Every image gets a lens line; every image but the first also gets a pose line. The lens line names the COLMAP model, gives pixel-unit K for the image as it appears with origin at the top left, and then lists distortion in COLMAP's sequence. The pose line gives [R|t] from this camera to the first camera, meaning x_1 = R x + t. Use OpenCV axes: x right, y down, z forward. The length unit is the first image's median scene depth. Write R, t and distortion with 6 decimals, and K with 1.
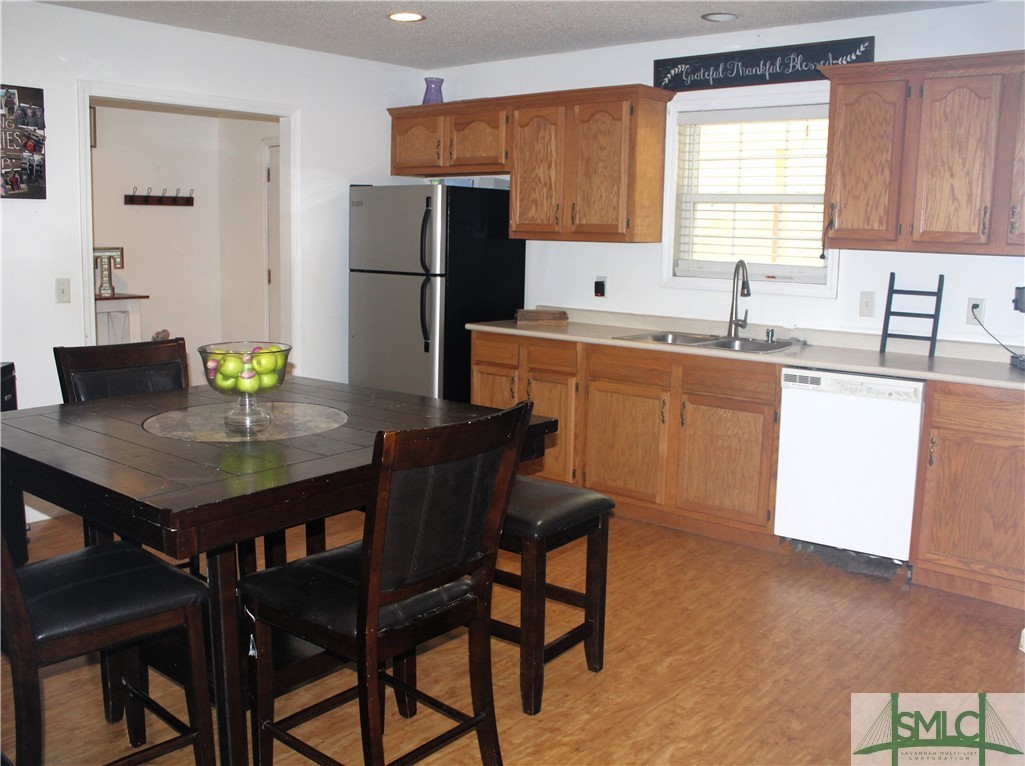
lens RADIAL K [[941.9, 0, 512.5], [0, 941.9, 383.0], [0, 0, 1]] dist [-0.180647, 0.162979]
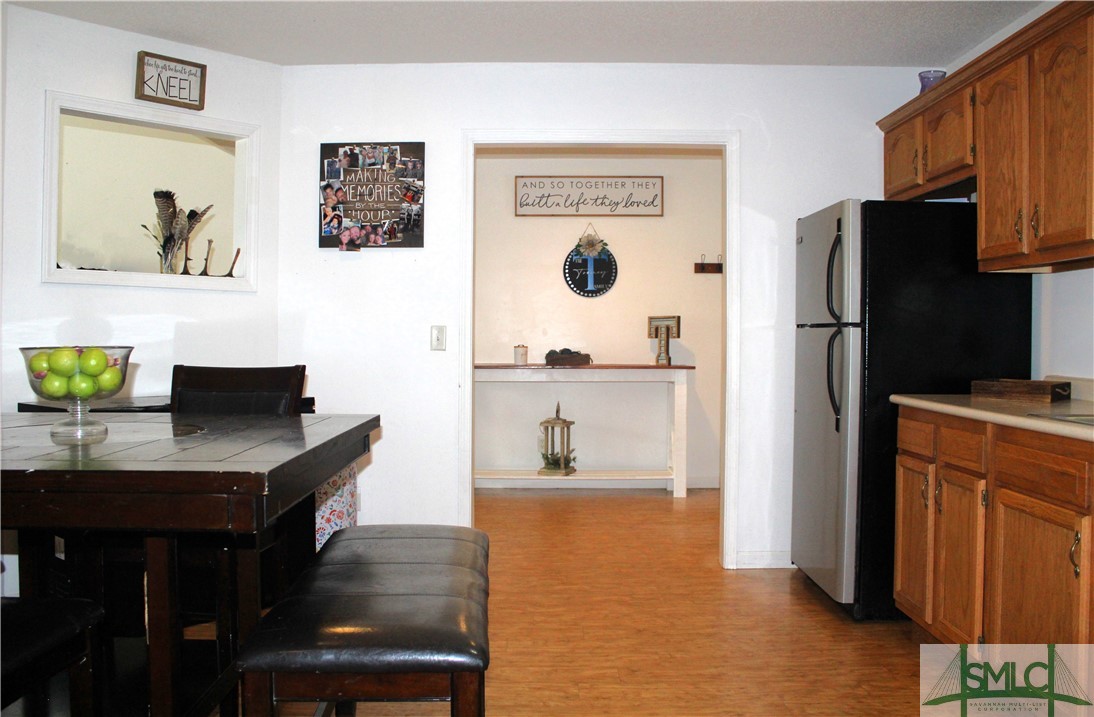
lens RADIAL K [[929.9, 0, 546.7], [0, 929.9, 340.6], [0, 0, 1]] dist [-0.180087, 0.131796]
pose [[0.640573, -0.014765, -0.767756, 0.317869], [-0.111363, 0.987459, -0.111905, 0.000610], [0.759780, 0.157183, 0.630895, 0.404111]]
